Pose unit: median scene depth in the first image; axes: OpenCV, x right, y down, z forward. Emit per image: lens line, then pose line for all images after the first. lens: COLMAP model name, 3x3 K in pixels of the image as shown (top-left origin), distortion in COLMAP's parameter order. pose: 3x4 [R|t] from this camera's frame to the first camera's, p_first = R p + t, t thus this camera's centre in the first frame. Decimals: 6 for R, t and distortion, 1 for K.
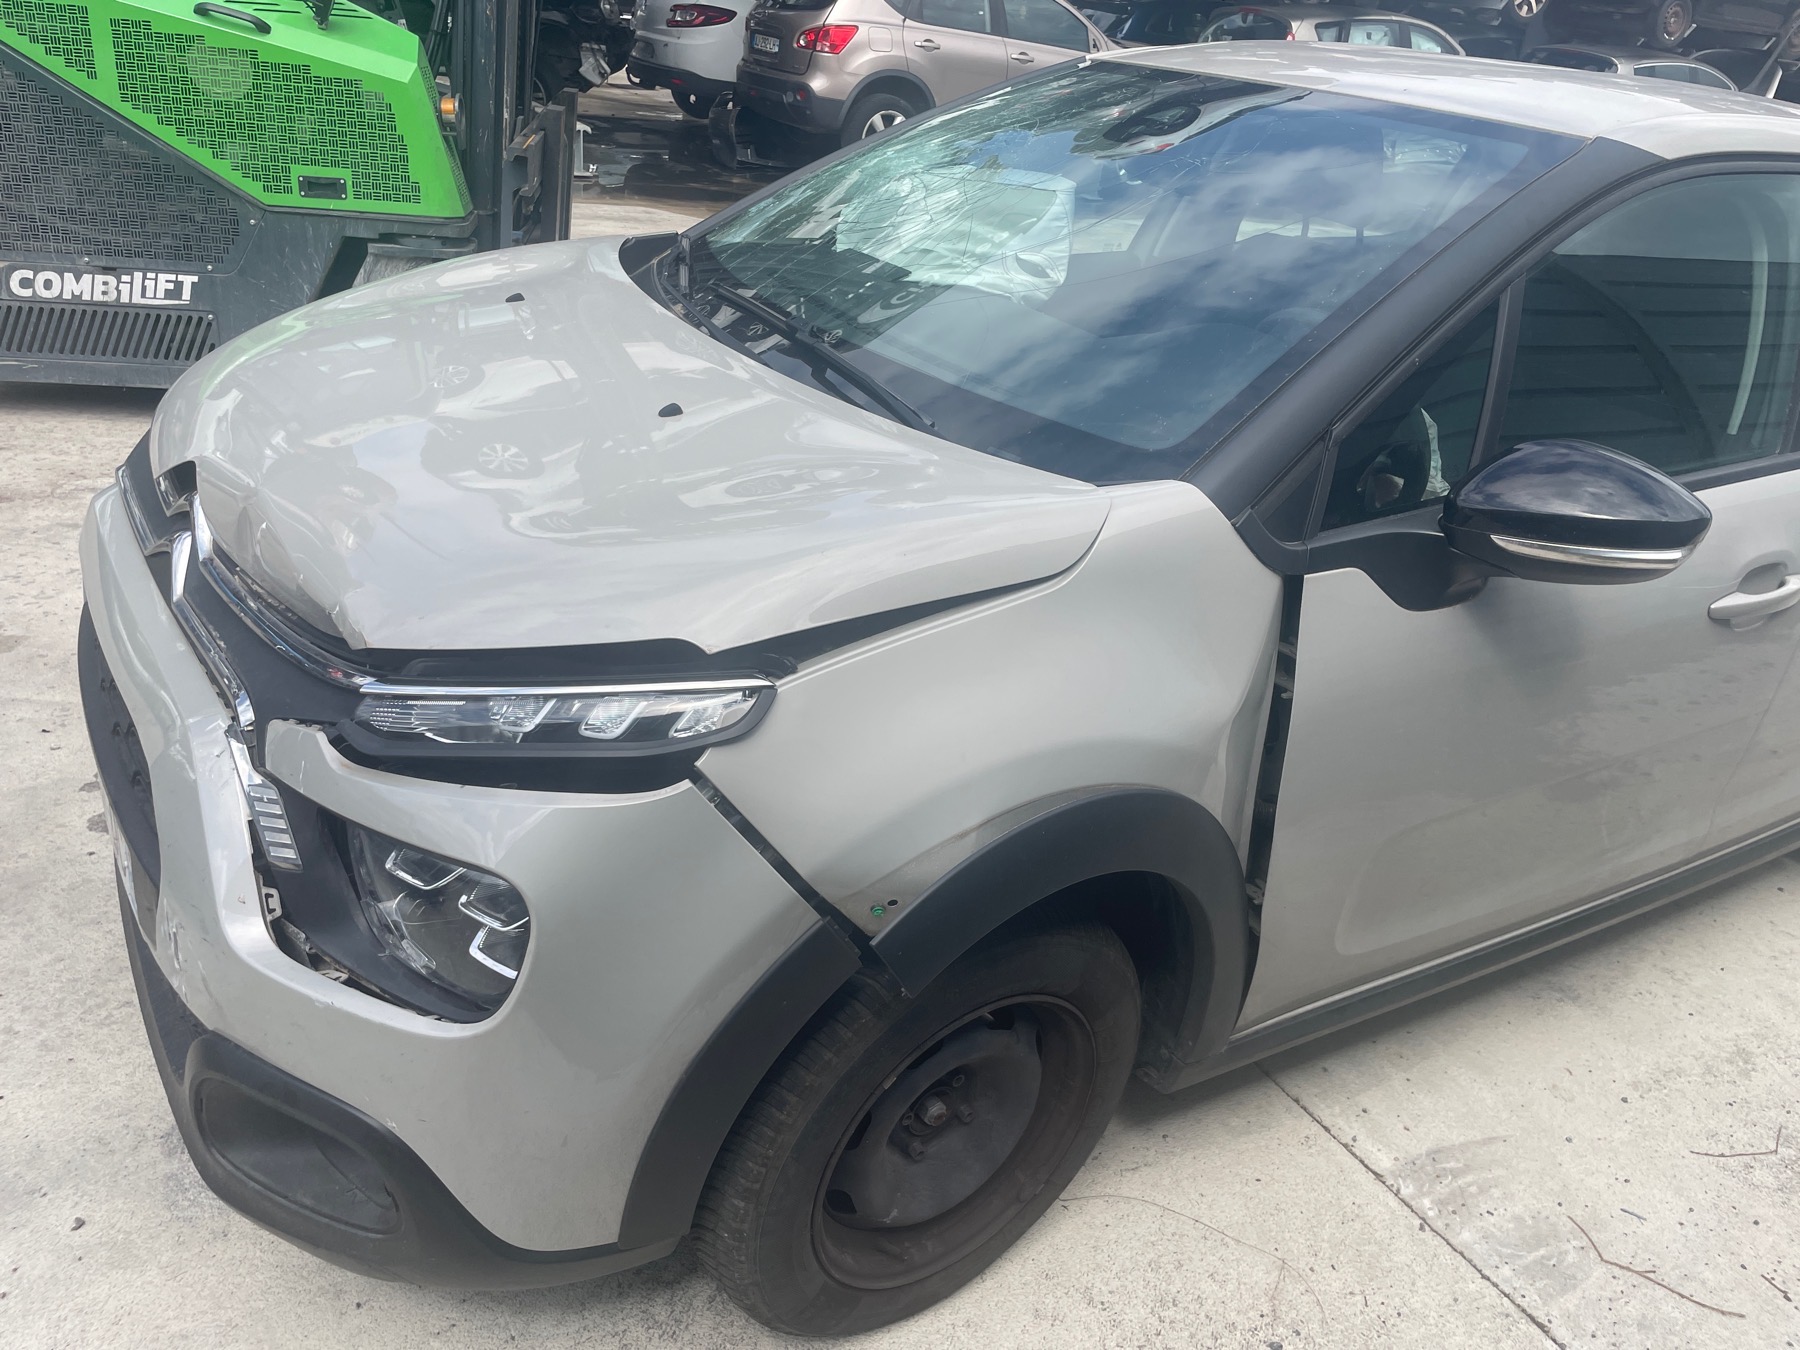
lens RADIAL K [[1367.9, 0, 902.2], [0, 1367.9, 678.1], [0, 0, 1]] dist [0.080354, -0.102573]
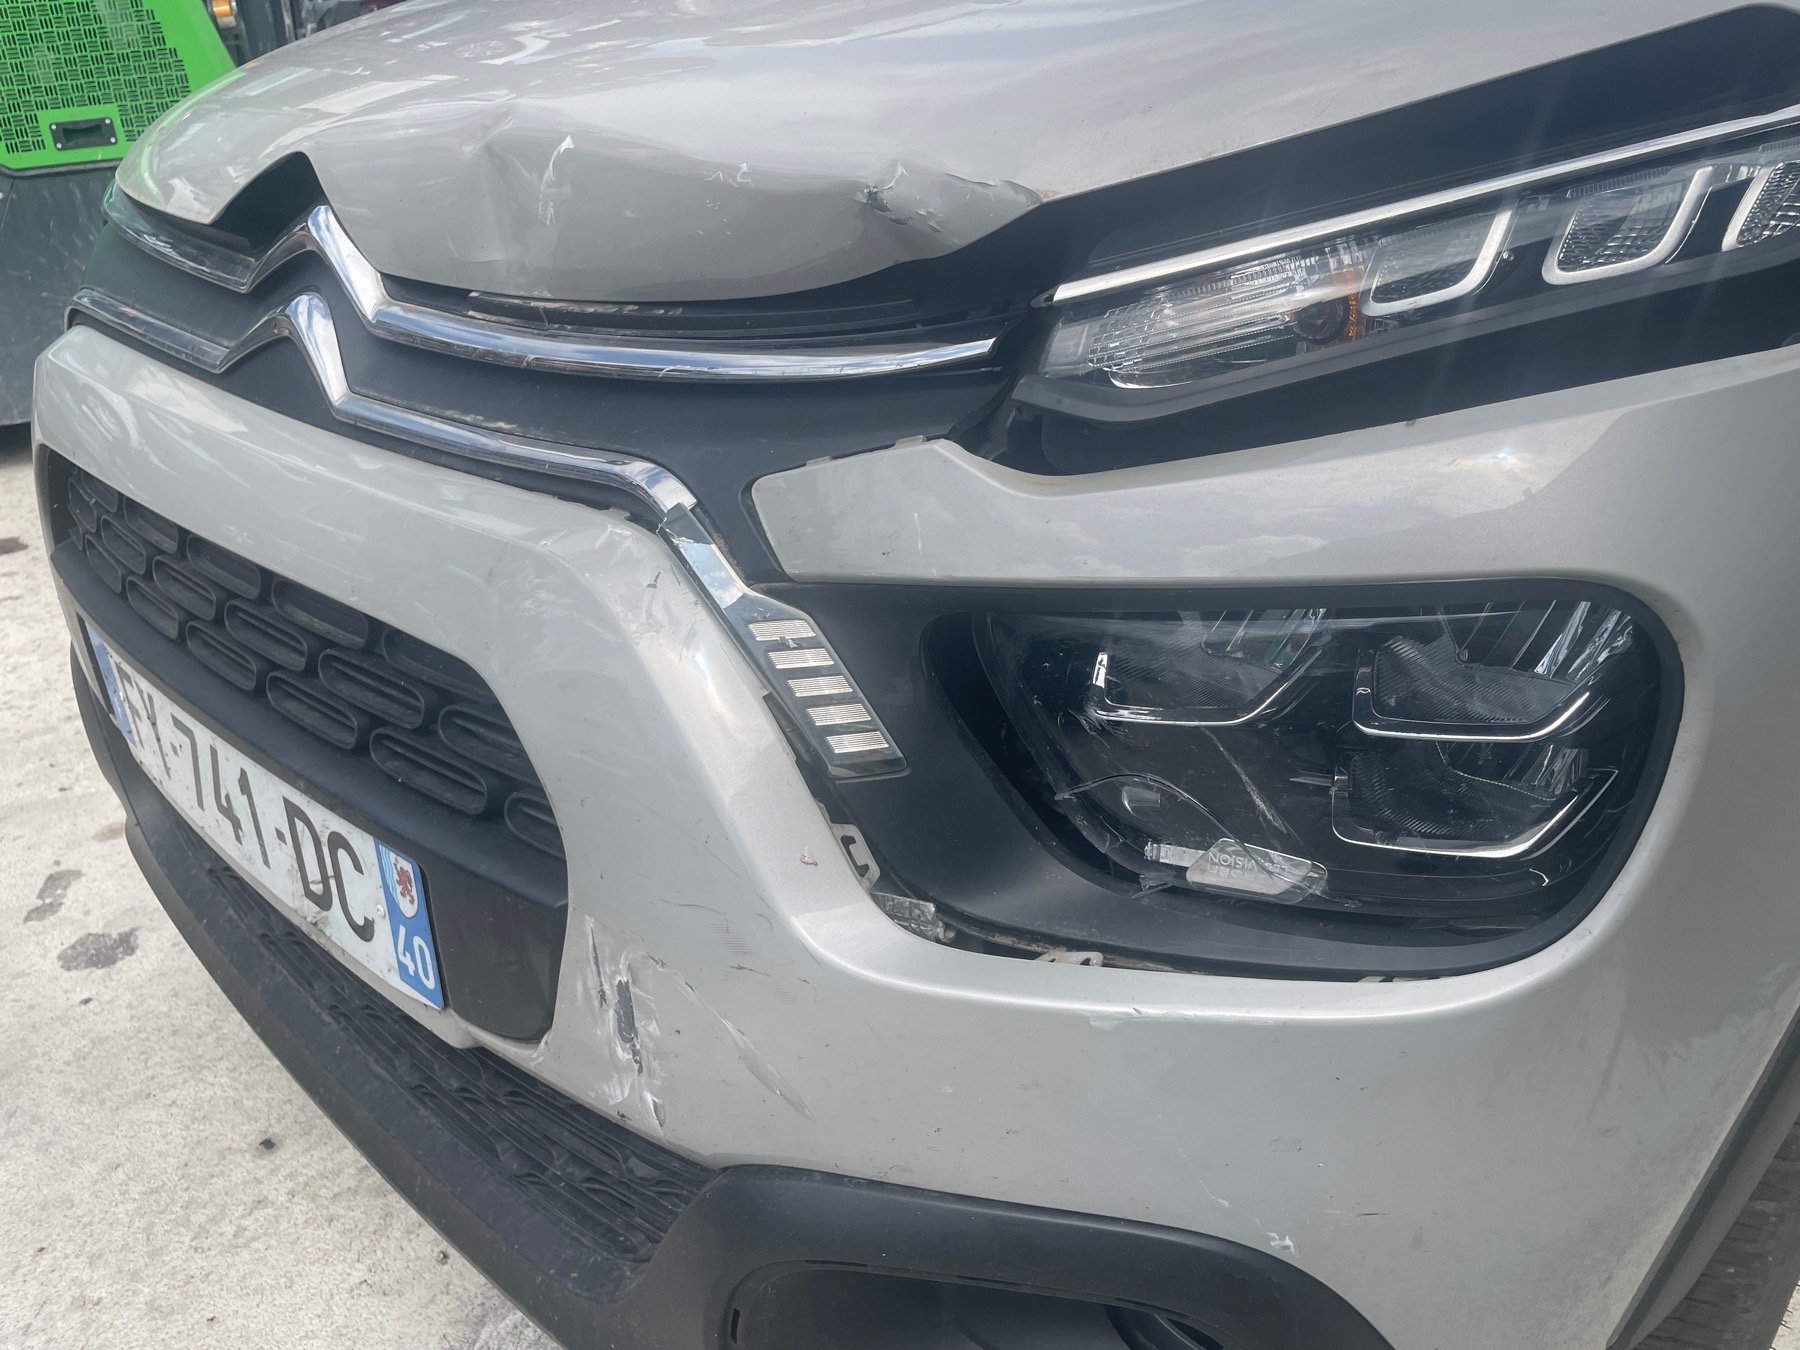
lens RADIAL K [[1373.6, 0, 882.4], [0, 1373.6, 651.7], [0, 0, 1]] dist [0.083849, -0.114004]
pose [[0.962275, -0.233147, 0.140245, -0.320879], [0.235415, 0.971895, 0.000435, 0.063156], [-0.136405, 0.032598, 0.990117, 0.346948]]
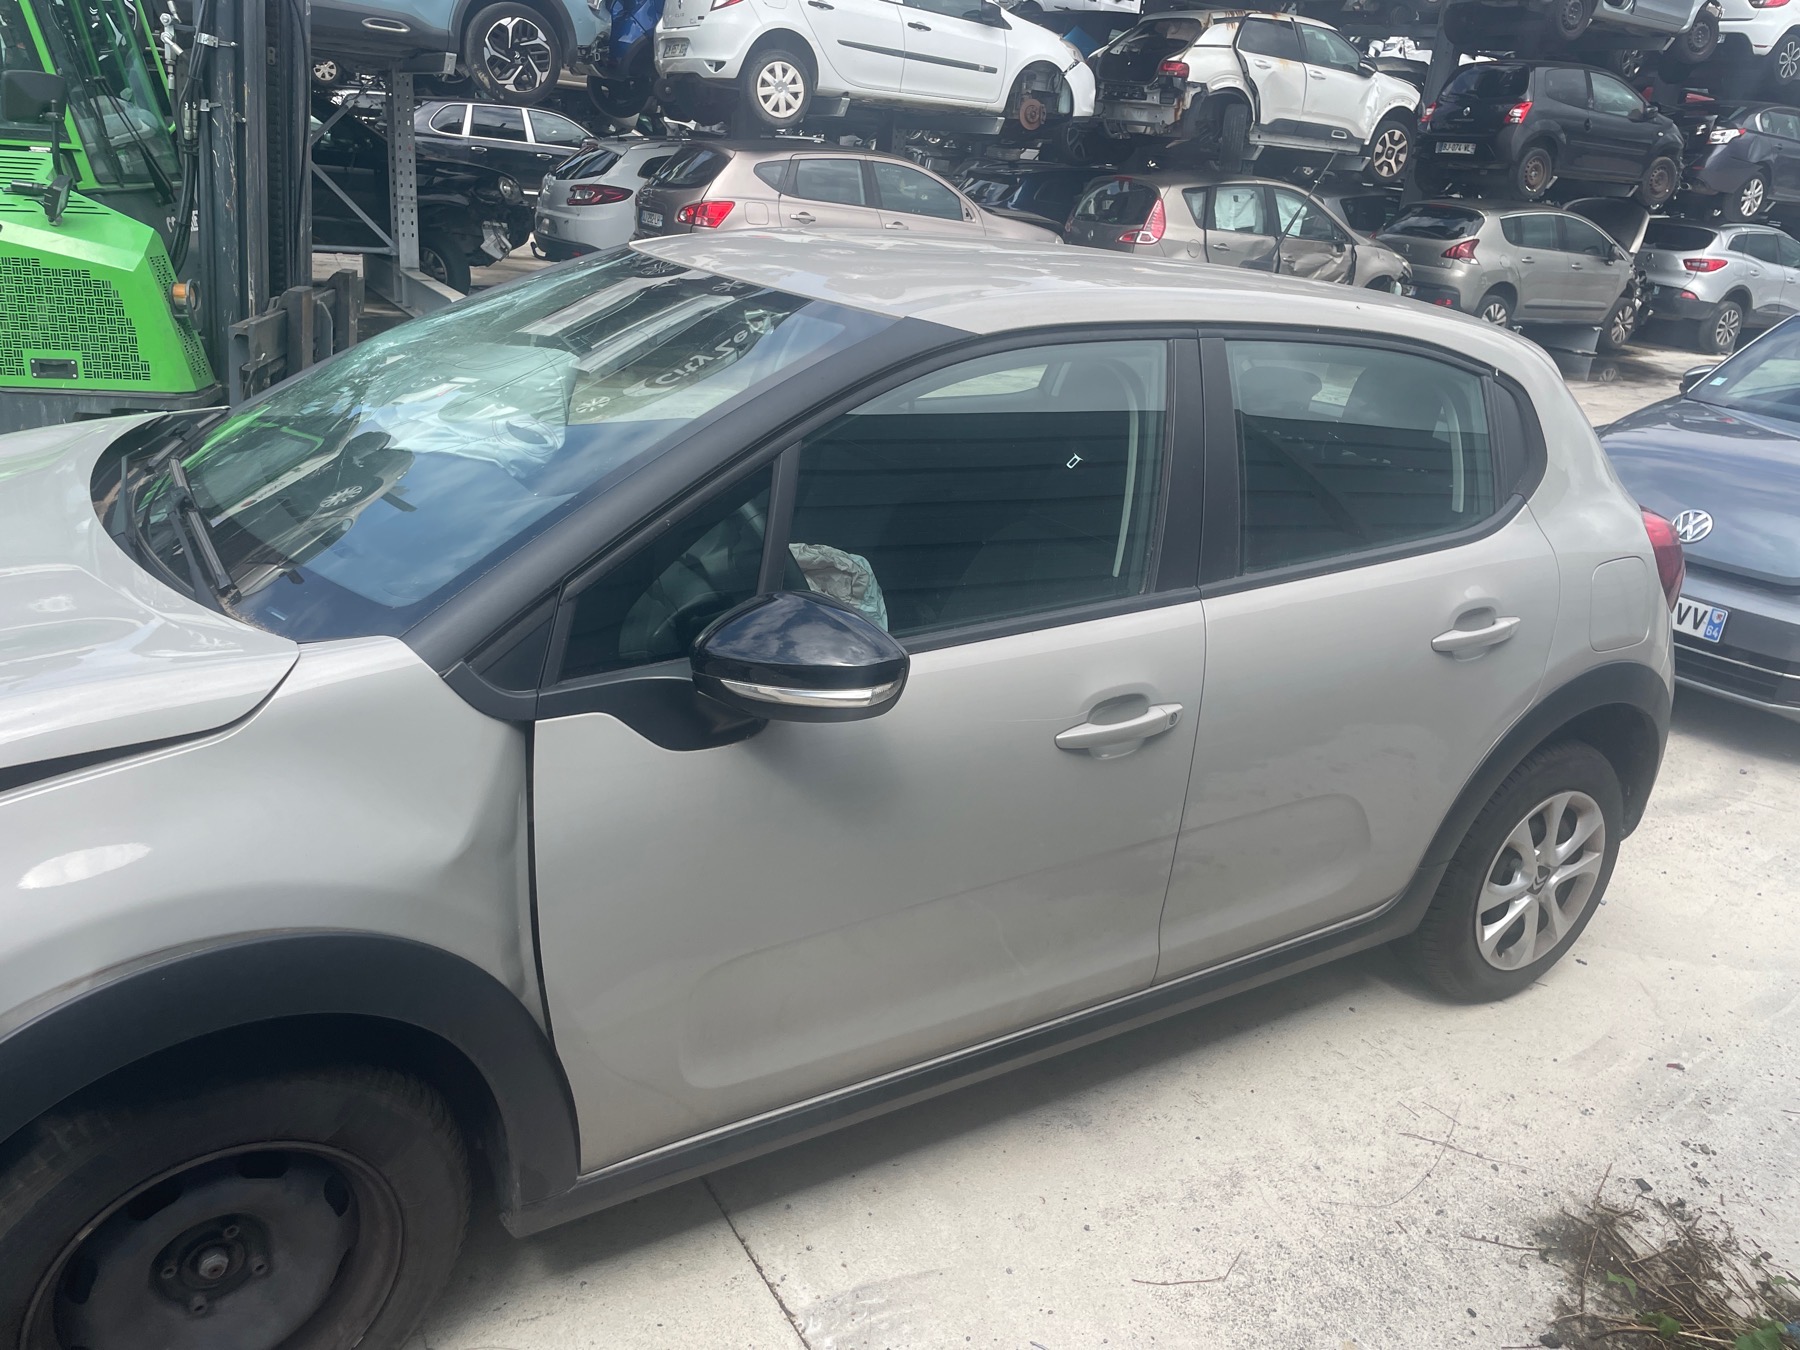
lens RADIAL K [[1367.4, 0, 909.3], [0, 1367.4, 655.2], [0, 0, 1]] dist [0.083185, -0.107472]
pose [[0.999593, -0.026491, 0.010541, 0.414991], [0.027540, 0.992796, -0.116612, 0.004957], [-0.007376, 0.116855, 0.993122, -0.047239]]
